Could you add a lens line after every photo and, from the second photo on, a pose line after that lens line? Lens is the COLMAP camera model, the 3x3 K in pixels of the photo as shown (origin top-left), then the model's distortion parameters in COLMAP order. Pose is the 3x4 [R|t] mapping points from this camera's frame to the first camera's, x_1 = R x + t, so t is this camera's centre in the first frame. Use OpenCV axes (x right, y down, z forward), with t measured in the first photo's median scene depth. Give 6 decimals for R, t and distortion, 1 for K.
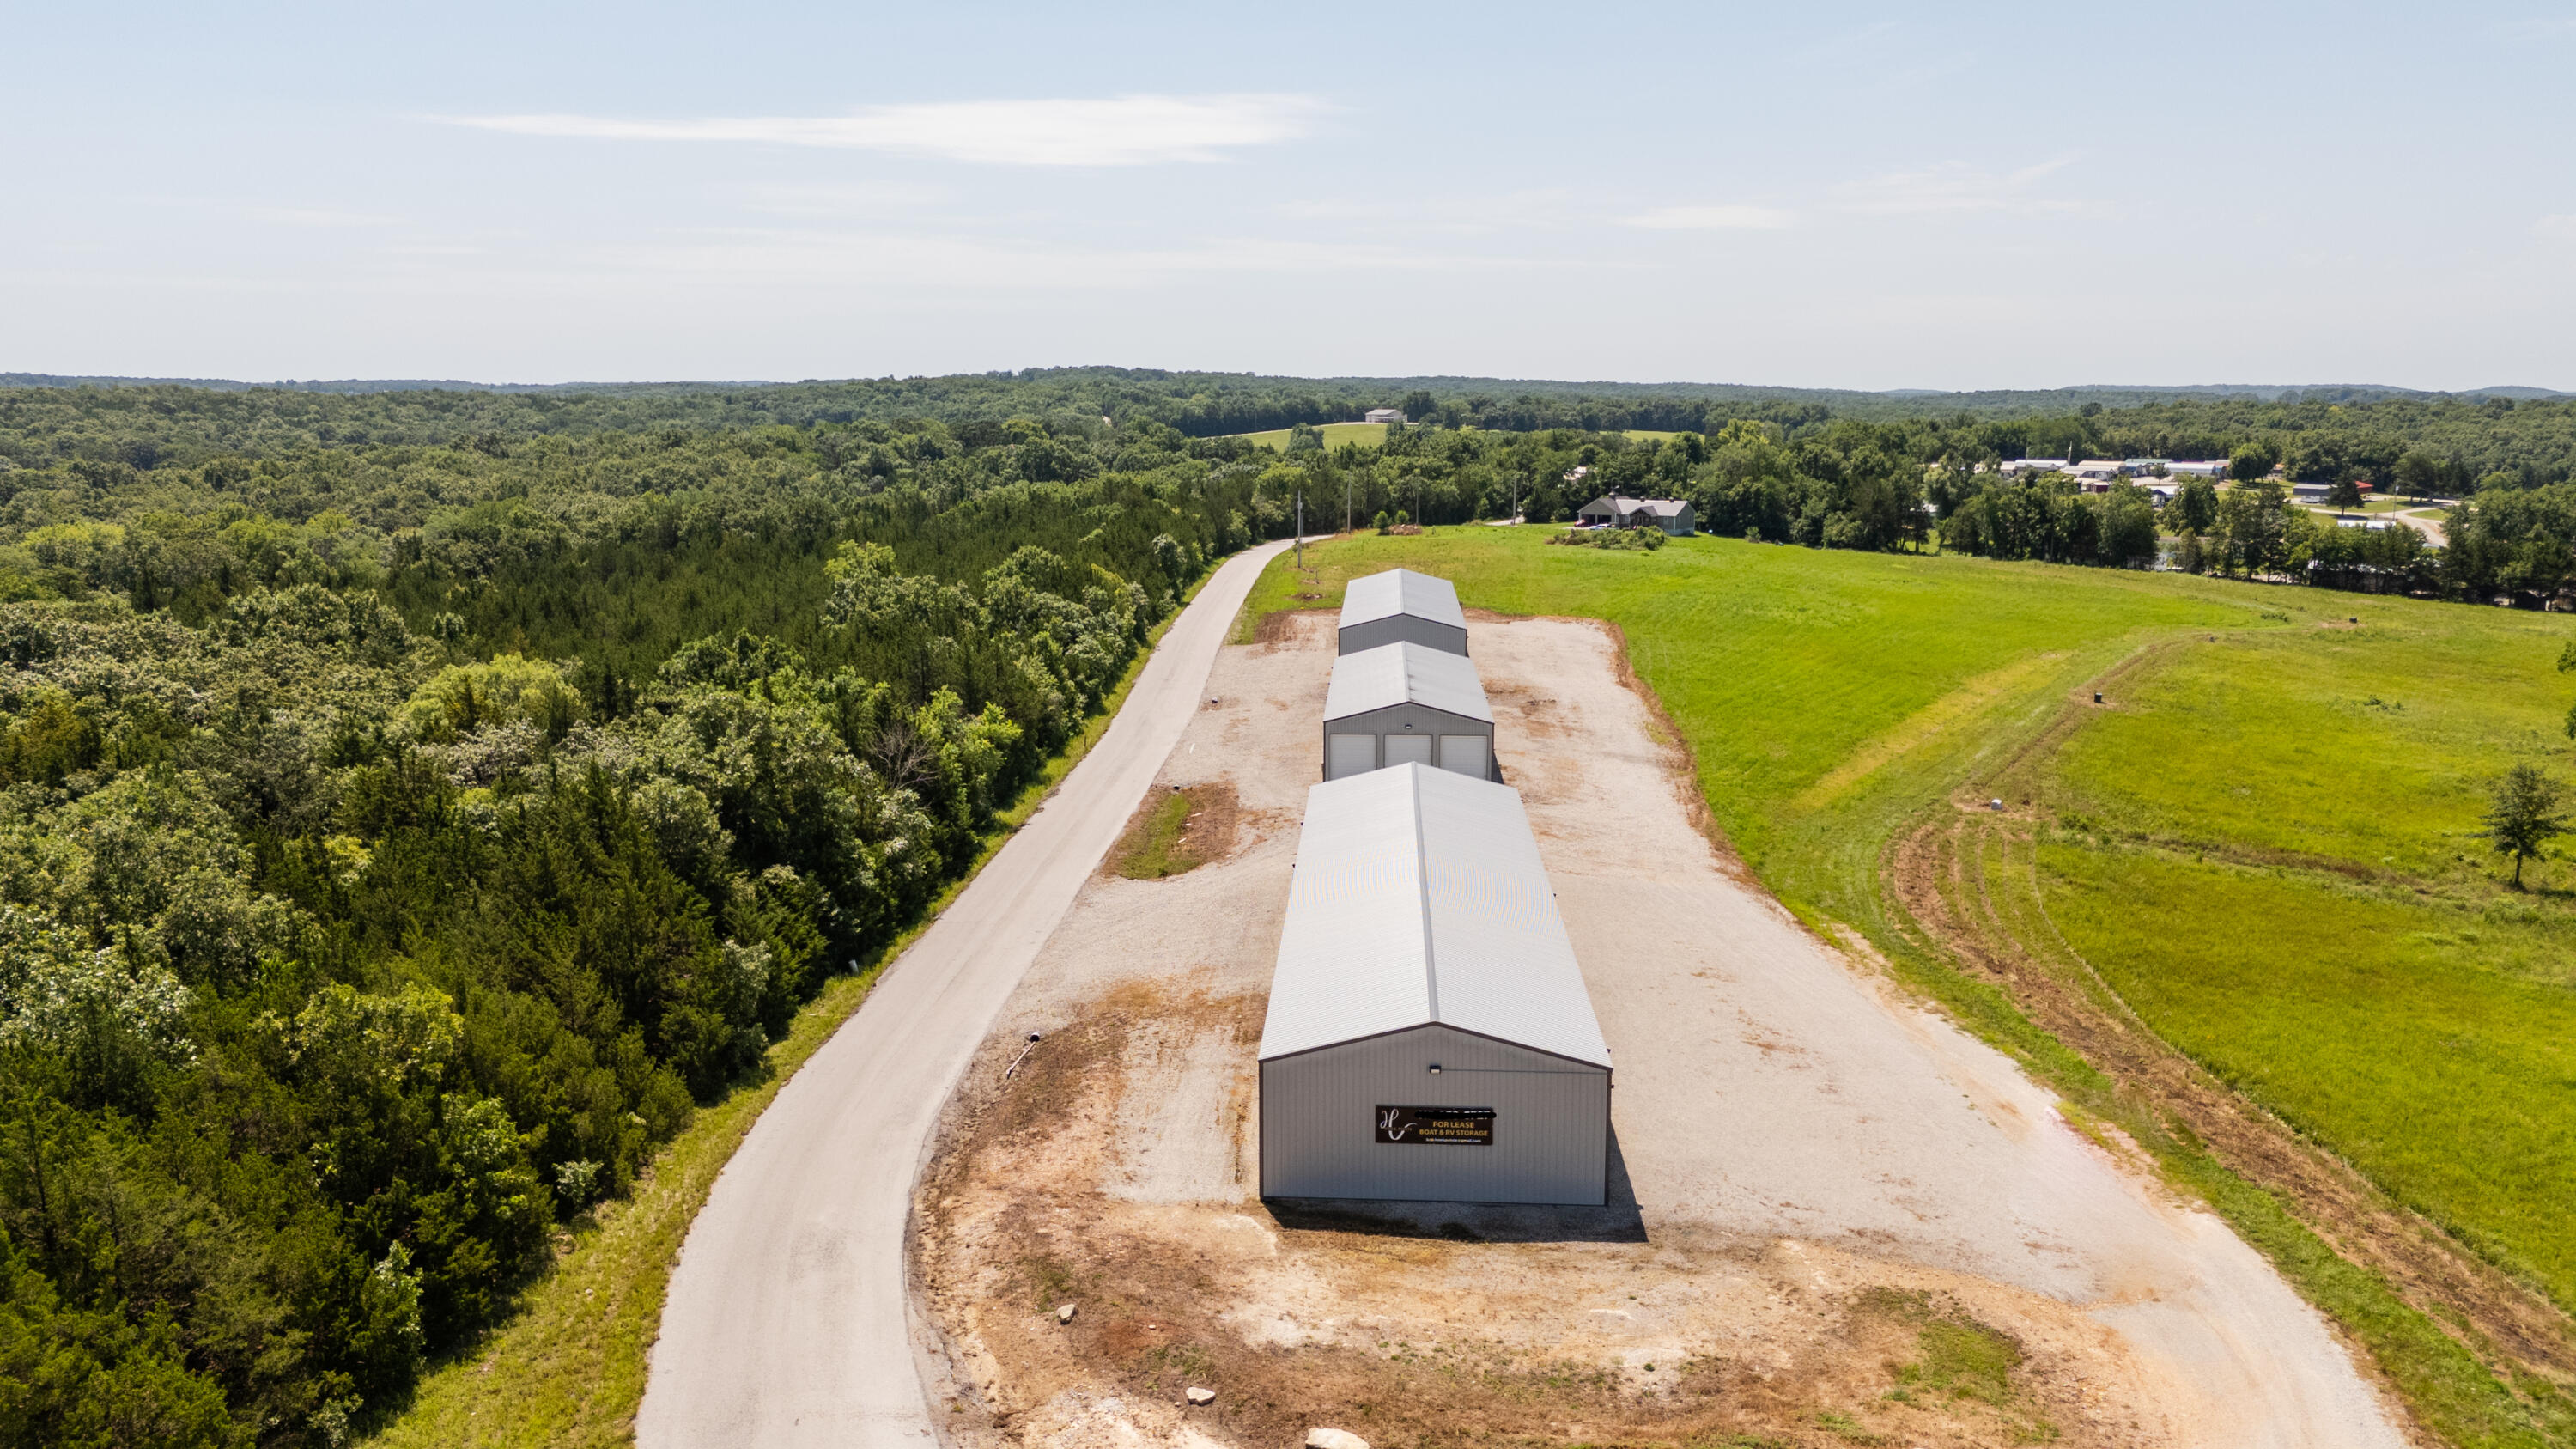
lens RADIAL K [[1879.8, 0, 1294.5], [0, 1879.8, 735.1], [0, 0, 1]] dist [0.075190, -0.072582]
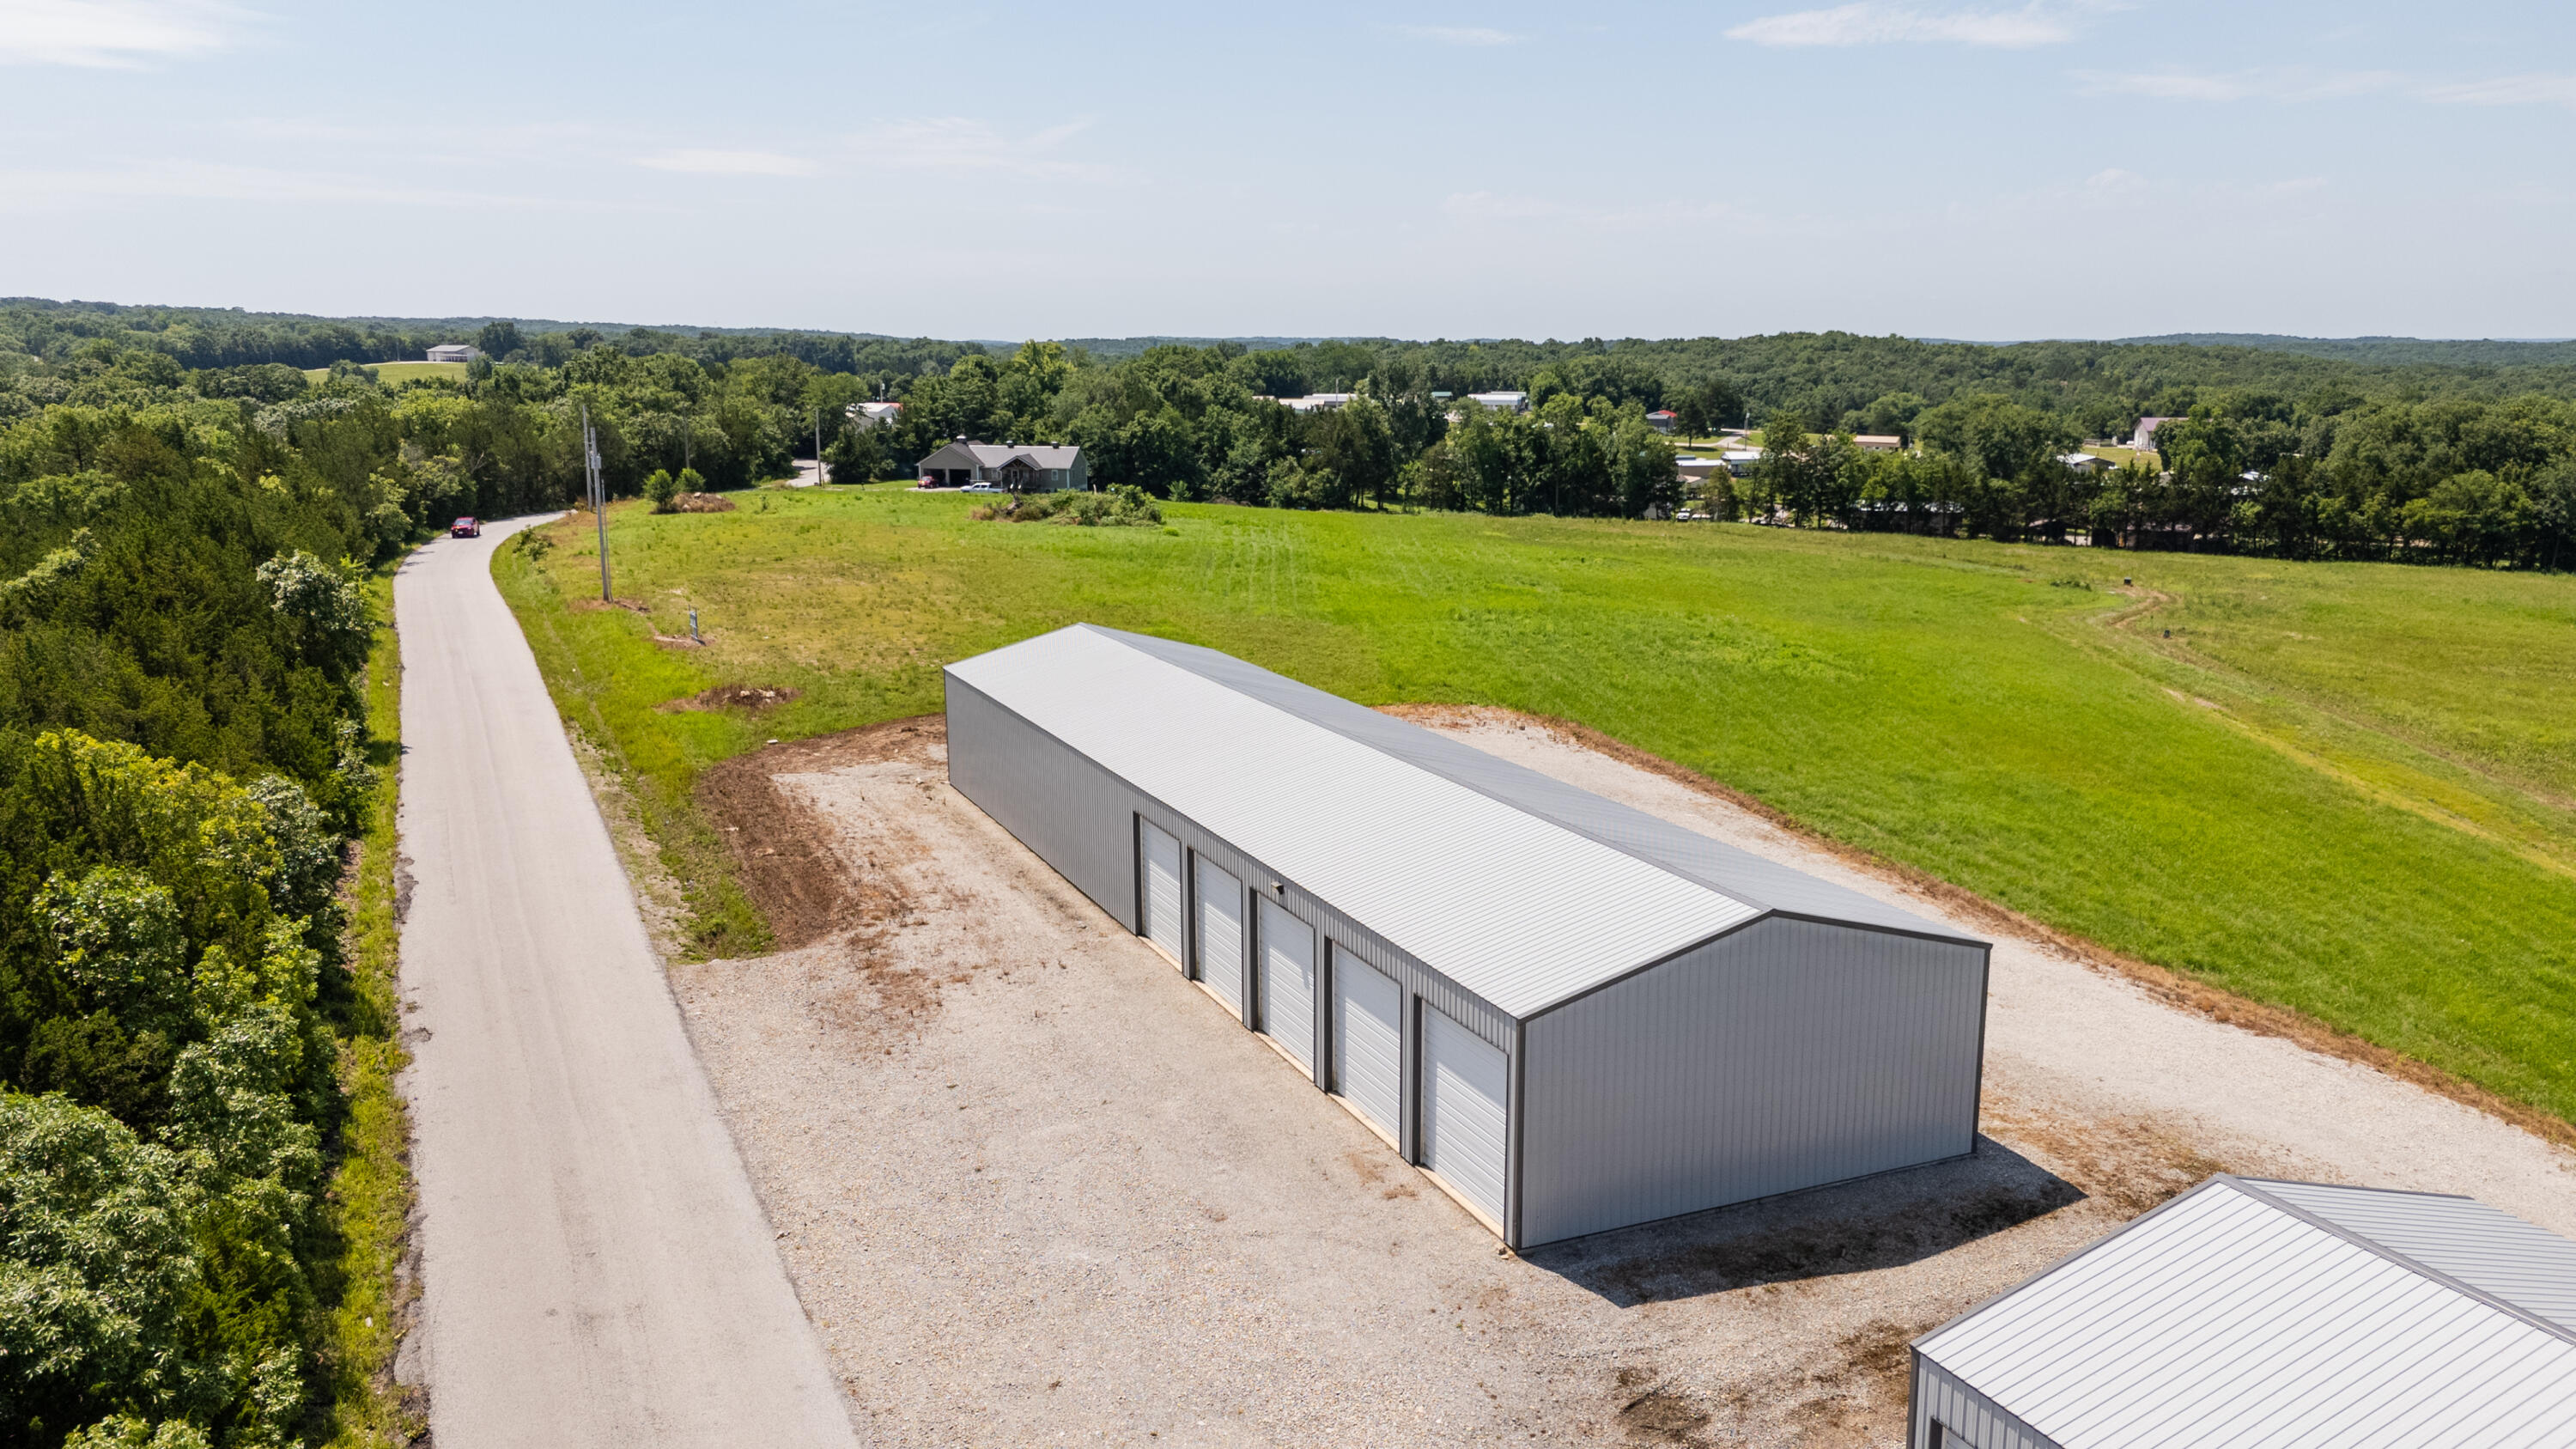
lens RADIAL K [[1879.8, 0, 1271.6], [0, 1879.8, 741.8], [0, 0, 1]] dist [0.075190, -0.072582]
pose [[0.892623, -0.095205, 0.440637, -0.054083], [0.082993, 0.995443, 0.046956, -0.059535], [-0.443099, -0.005344, 0.896457, 0.489371]]
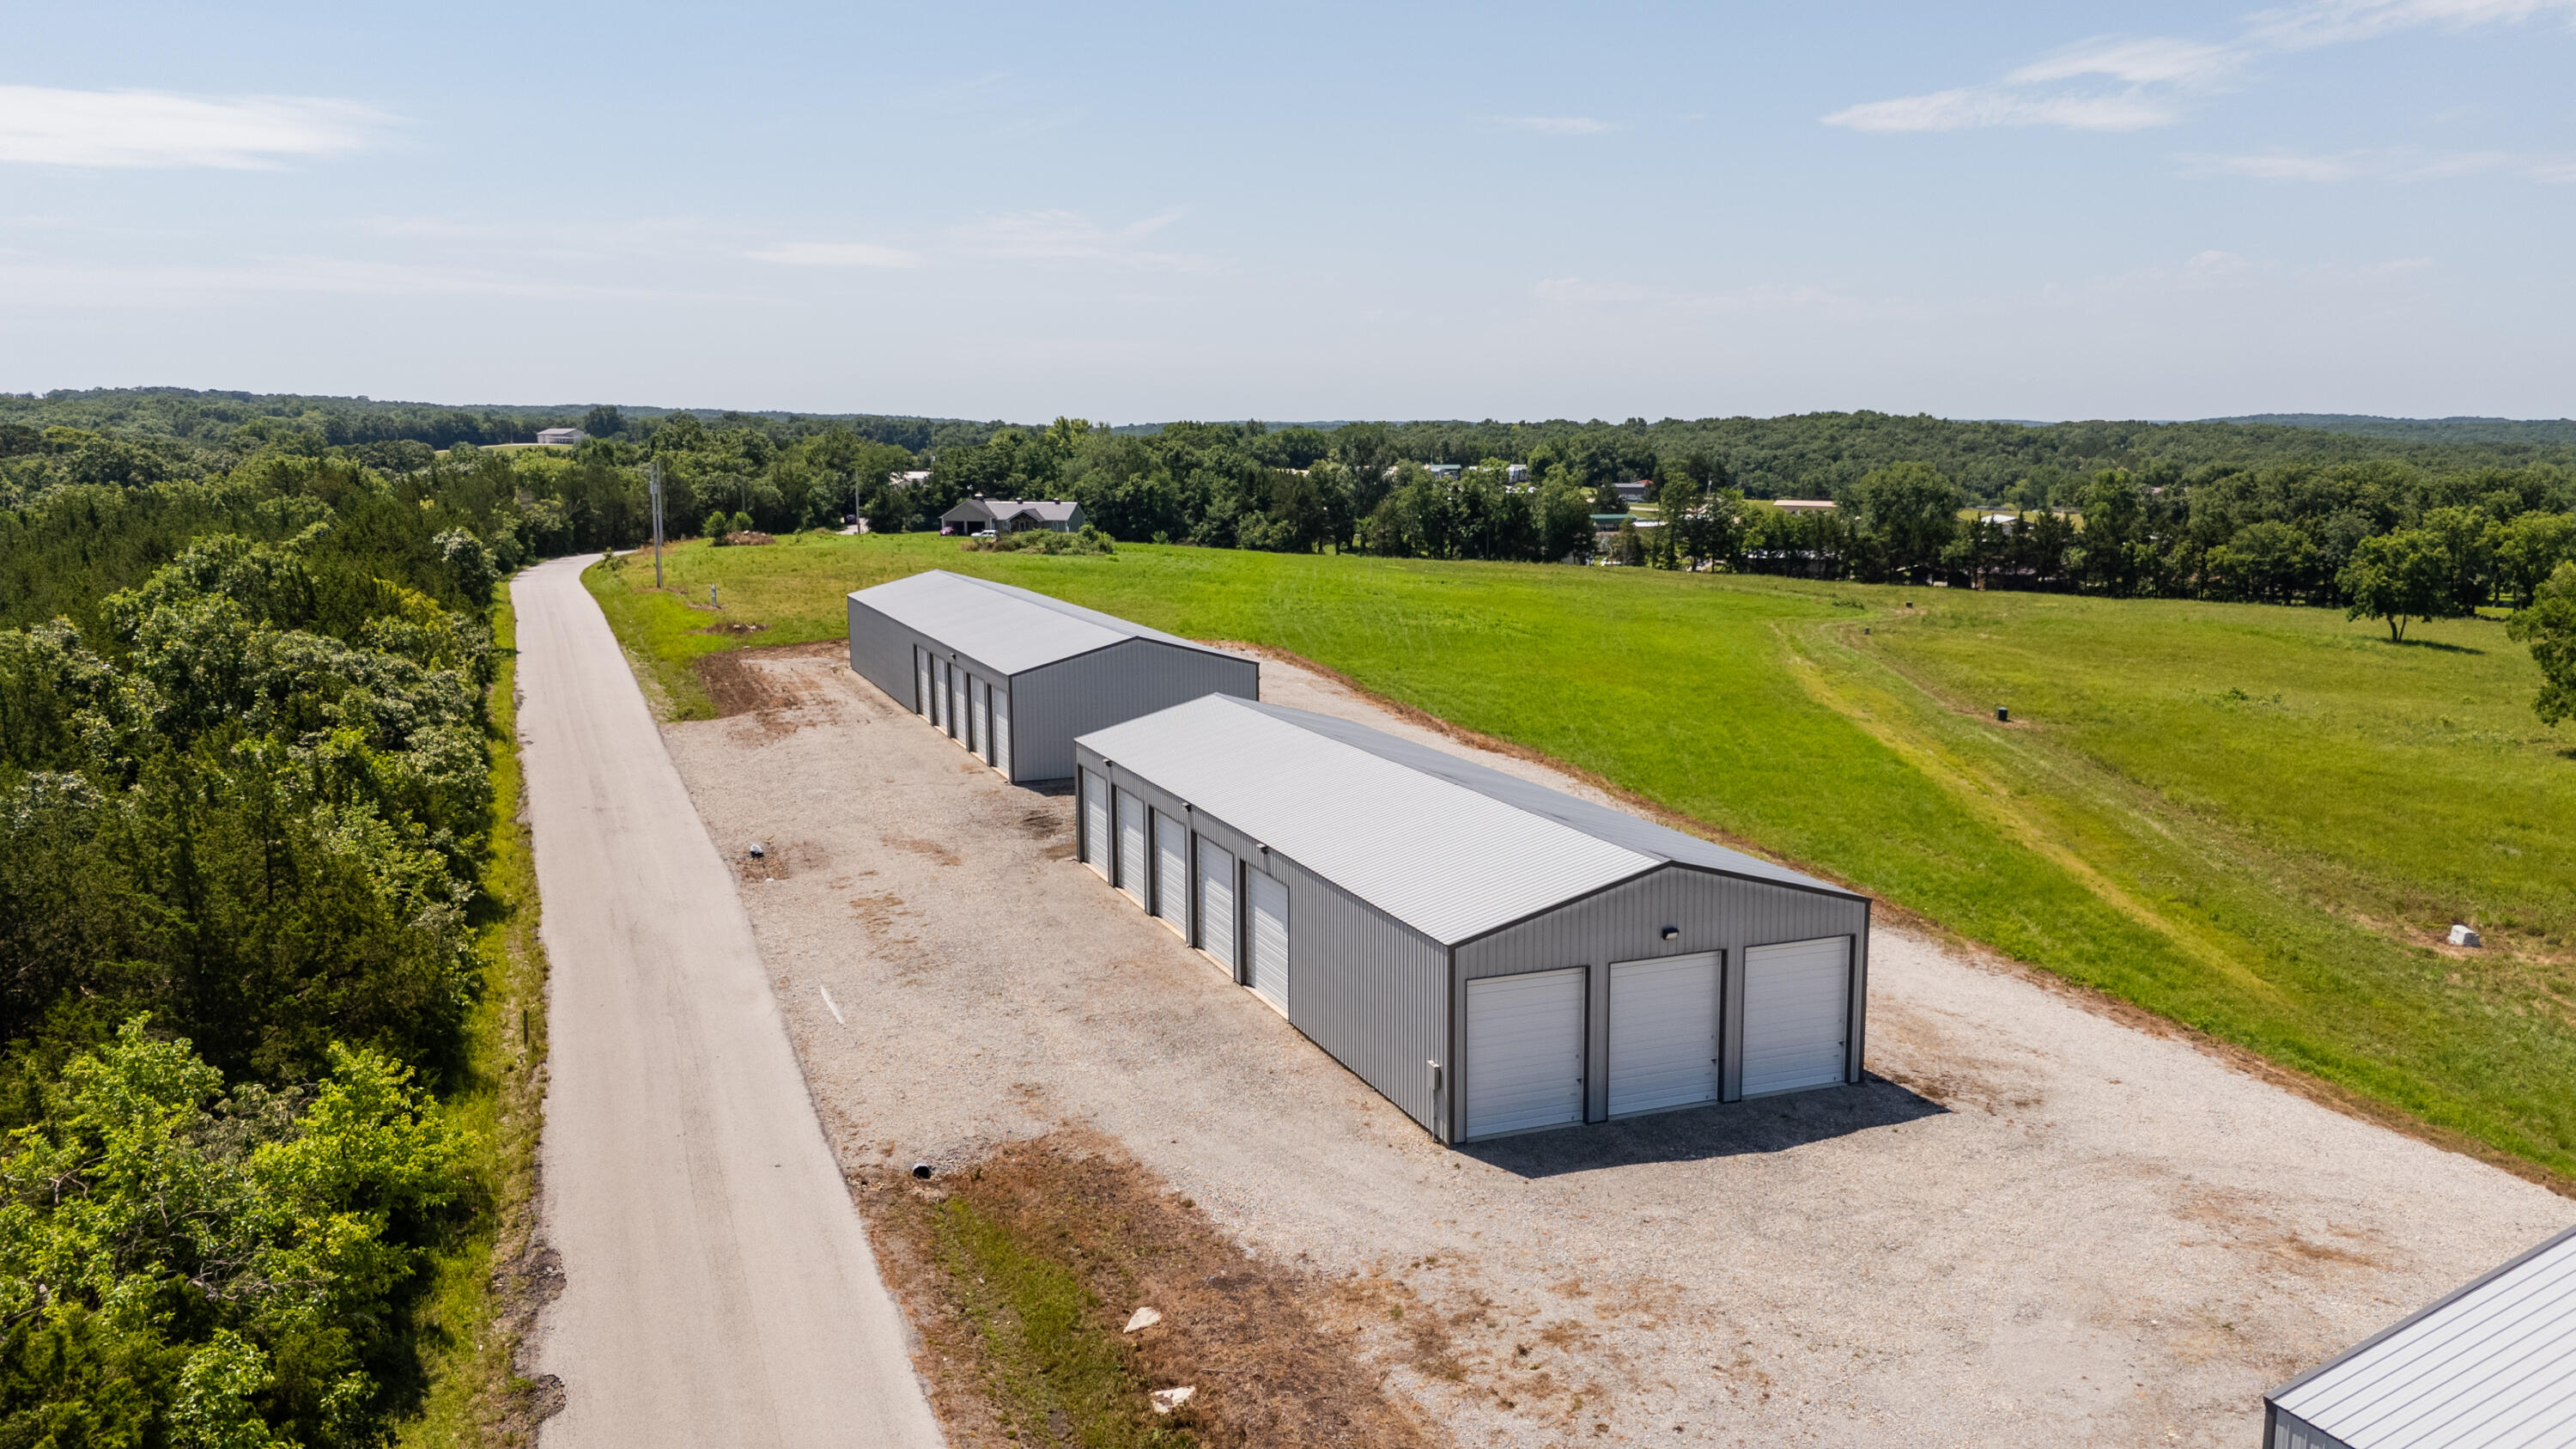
lens RADIAL K [[1879.8, 0, 1283.4], [0, 1879.8, 744.9], [0, 0, 1]] dist [0.075190, -0.072582]
pose [[0.909964, -0.073848, 0.408059, -0.064868], [0.079733, 0.996813, 0.002595, -0.020757], [-0.406950, 0.030175, 0.912952, 0.317283]]
